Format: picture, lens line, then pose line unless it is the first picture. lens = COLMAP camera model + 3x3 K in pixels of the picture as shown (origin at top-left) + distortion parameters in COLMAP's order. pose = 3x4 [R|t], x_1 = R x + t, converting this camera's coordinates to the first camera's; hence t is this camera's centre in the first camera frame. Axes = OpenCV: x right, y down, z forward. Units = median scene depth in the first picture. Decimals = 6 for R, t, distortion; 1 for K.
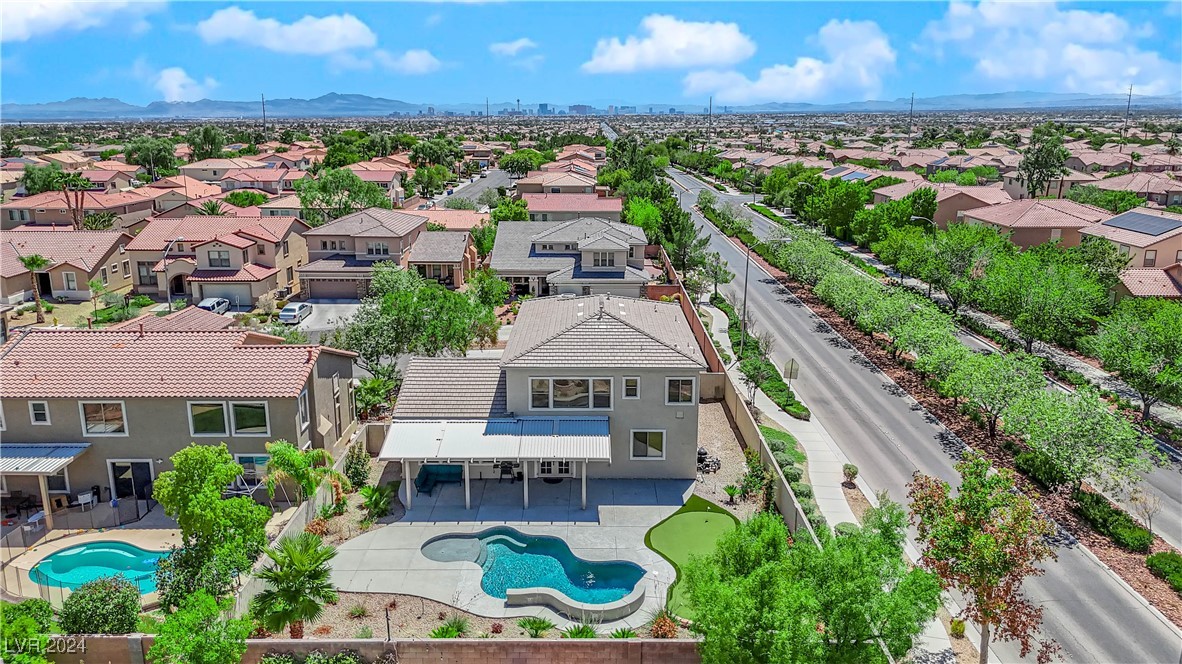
lens RADIAL K [[883.5, 0, 588.5], [0, 883.5, 337.1], [0, 0, 1]] dist [0.075502, -0.077291]
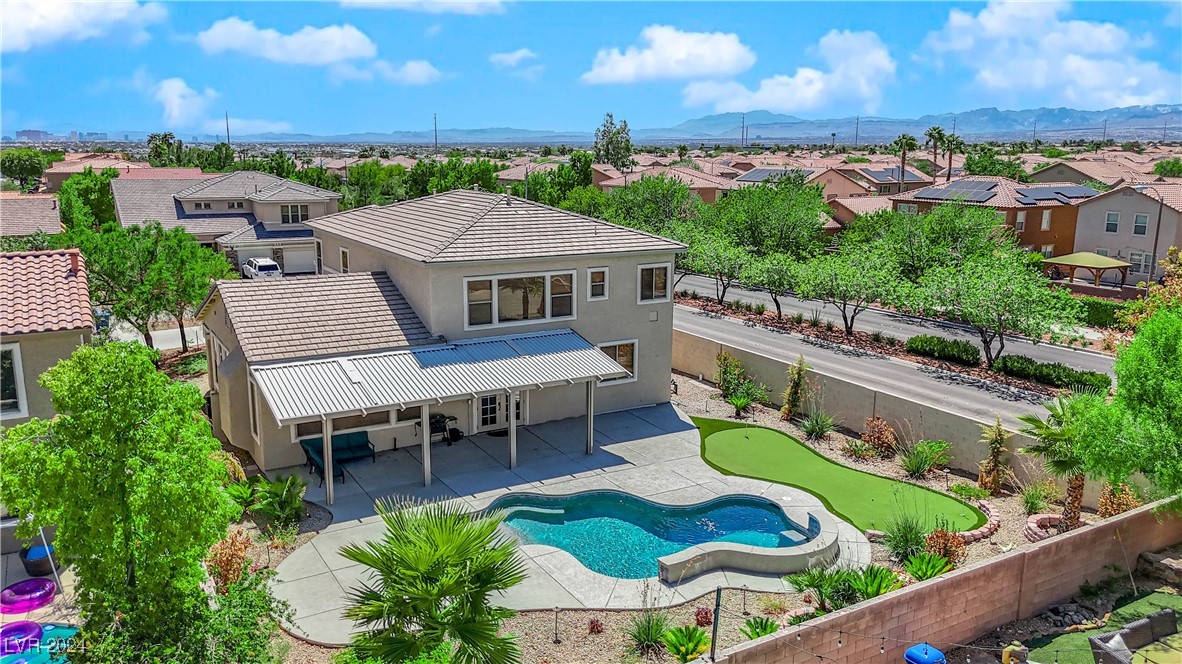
lens RADIAL K [[883.5, 0, 588.5], [0, 883.5, 337.1], [0, 0, 1]] dist [0.075502, -0.077291]
pose [[0.858807, -0.101723, 0.502098, -0.314836], [0.119552, 0.992822, -0.003346, 0.099908], [-0.498154, 0.062900, 0.864804, 0.379954]]
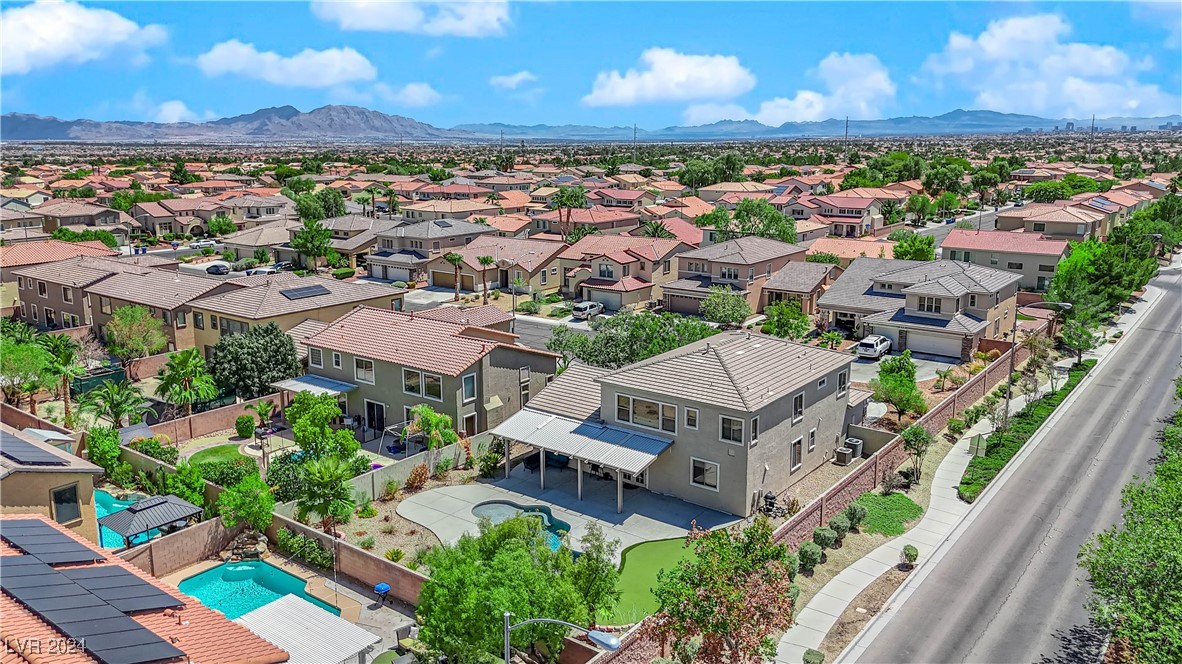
lens RADIAL K [[895.4, 0, 596.1], [0, 895.4, 331.9], [0, 0, 1]] dist [0.096314, -0.088946]
pose [[0.798197, 0.128355, -0.588563, 0.581587], [-0.144653, 0.989289, 0.019571, -0.051529], [0.584771, 0.069516, 0.808214, 0.025543]]
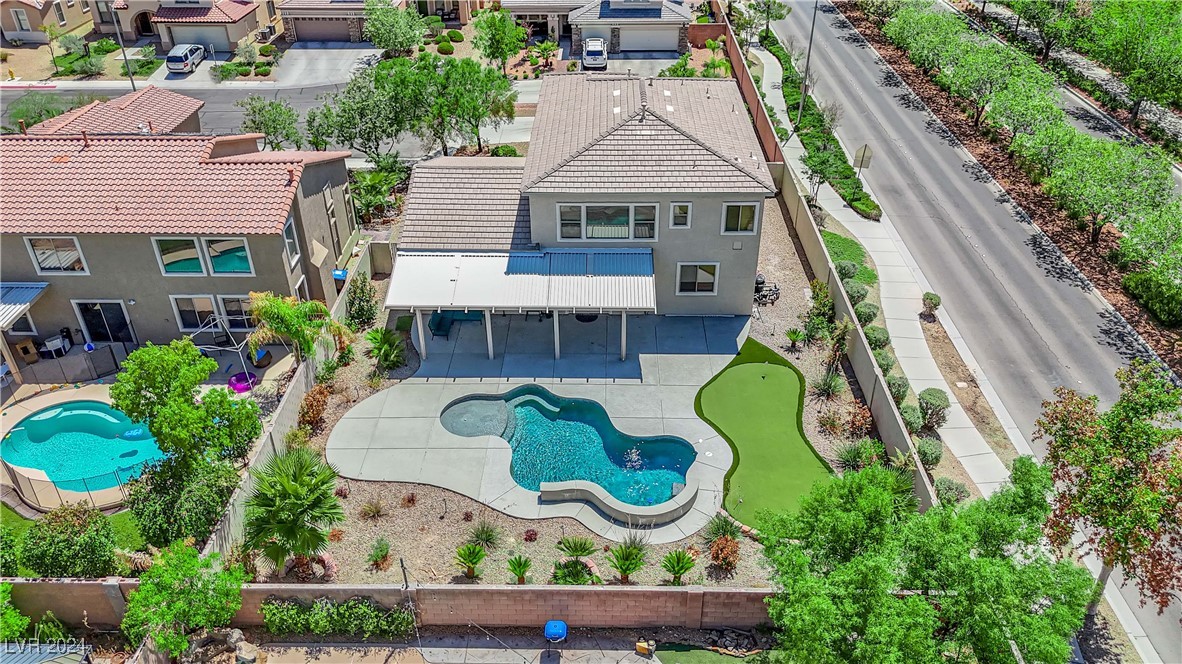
lens RADIAL K [[883.5, 0, 588.5], [0, 883.5, 337.1], [0, 0, 1]] dist [0.075502, -0.077291]
pose [[0.999795, 0.001602, -0.020204, -0.020715], [0.005021, 0.946222, 0.323478, -0.100985], [0.019636, -0.323513, 0.946020, 0.172265]]
